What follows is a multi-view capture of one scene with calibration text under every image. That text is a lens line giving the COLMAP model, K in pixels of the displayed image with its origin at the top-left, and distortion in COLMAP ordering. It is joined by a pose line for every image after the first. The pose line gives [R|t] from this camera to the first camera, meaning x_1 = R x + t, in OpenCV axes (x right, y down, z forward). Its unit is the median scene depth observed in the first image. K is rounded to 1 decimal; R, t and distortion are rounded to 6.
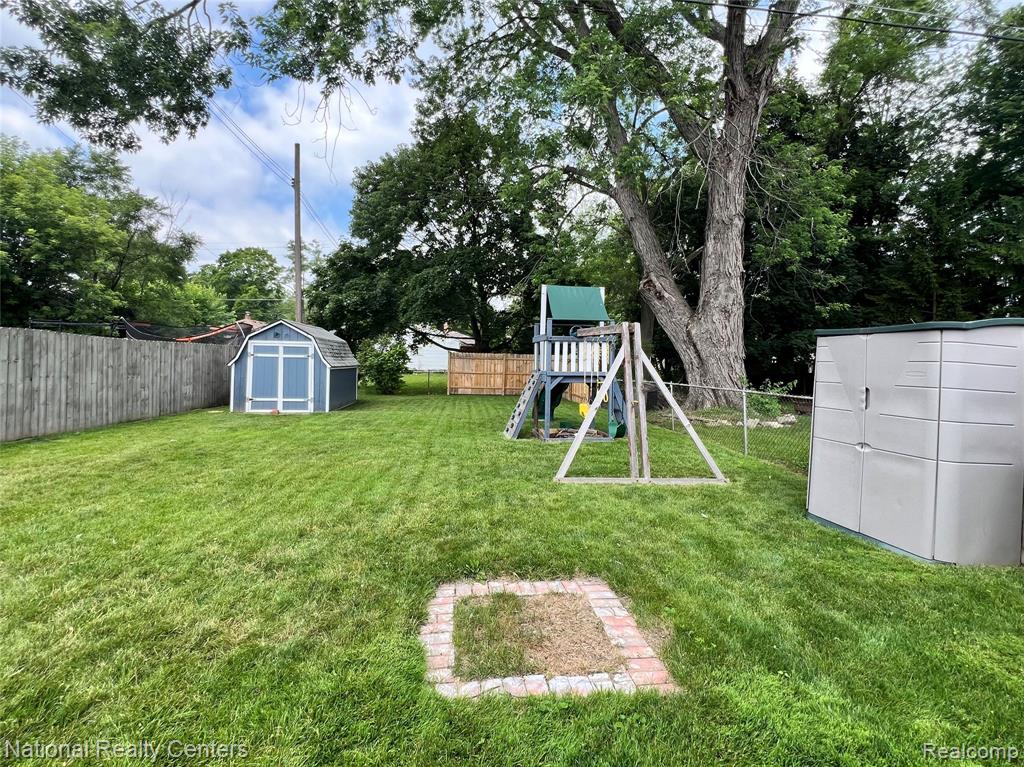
lens RADIAL K [[450.7, 0, 520.8], [0, 450.7, 355.4], [0, 0, 1]] dist [-0.001217, -0.000333]
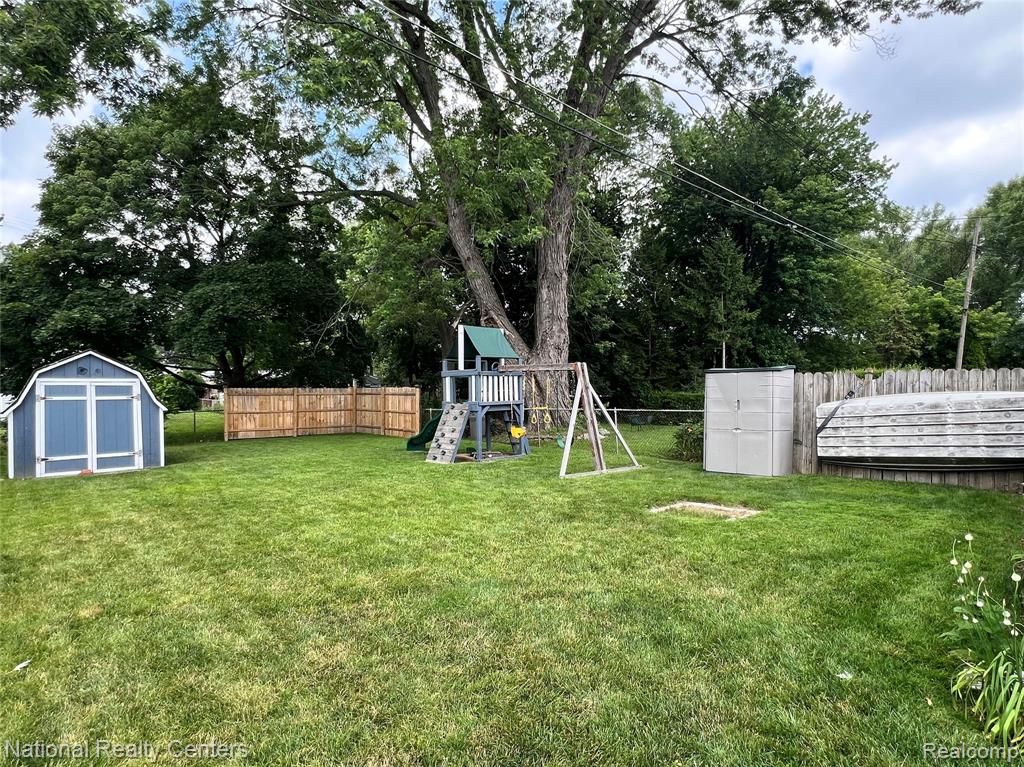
lens RADIAL K [[537.1, 0, 500.9], [0, 537.1, 404.8], [0, 0, 1]] dist [0.004540, 0.000884]
pose [[0.837372, -0.042263, 0.544998, -0.450294], [0.023506, 0.998868, 0.041343, -0.009104], [-0.546128, -0.021809, 0.837418, -0.129515]]
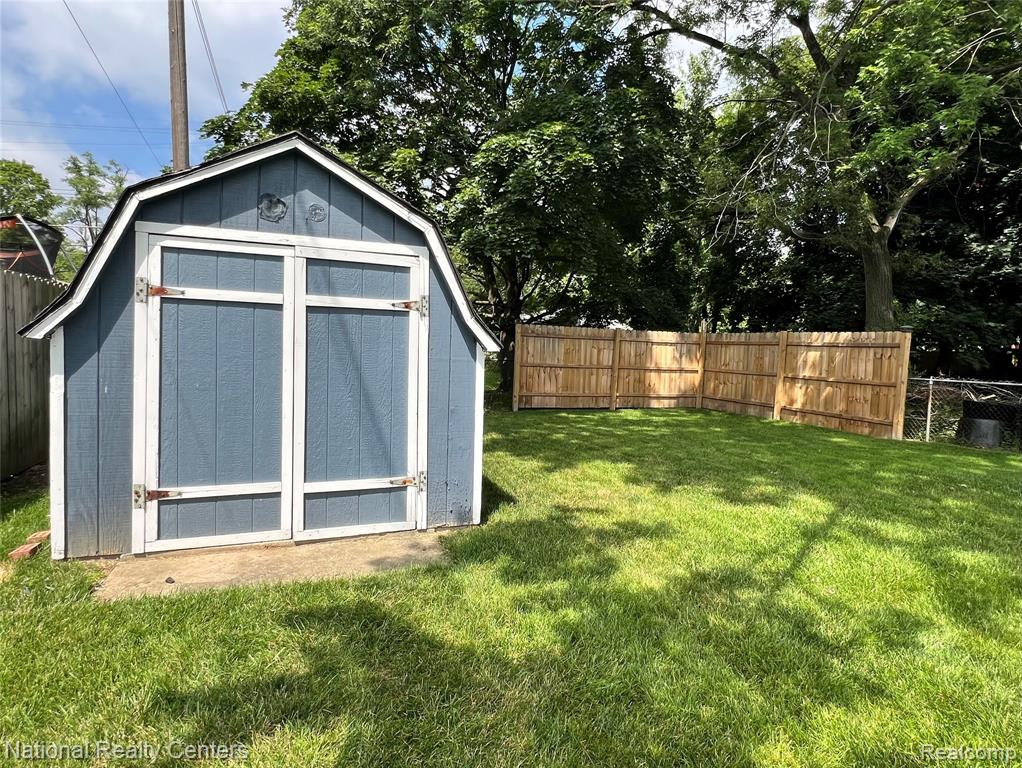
lens RADIAL K [[536.0, 0, 512.4], [0, 536.0, 377.7], [0, 0, 1]] dist [0.004540, 0.000884]
pose [[0.976482, -0.002145, 0.215589, -0.483355], [-0.012460, 0.997718, 0.066365, 0.021351], [-0.215240, -0.067490, 0.974226, 0.706942]]
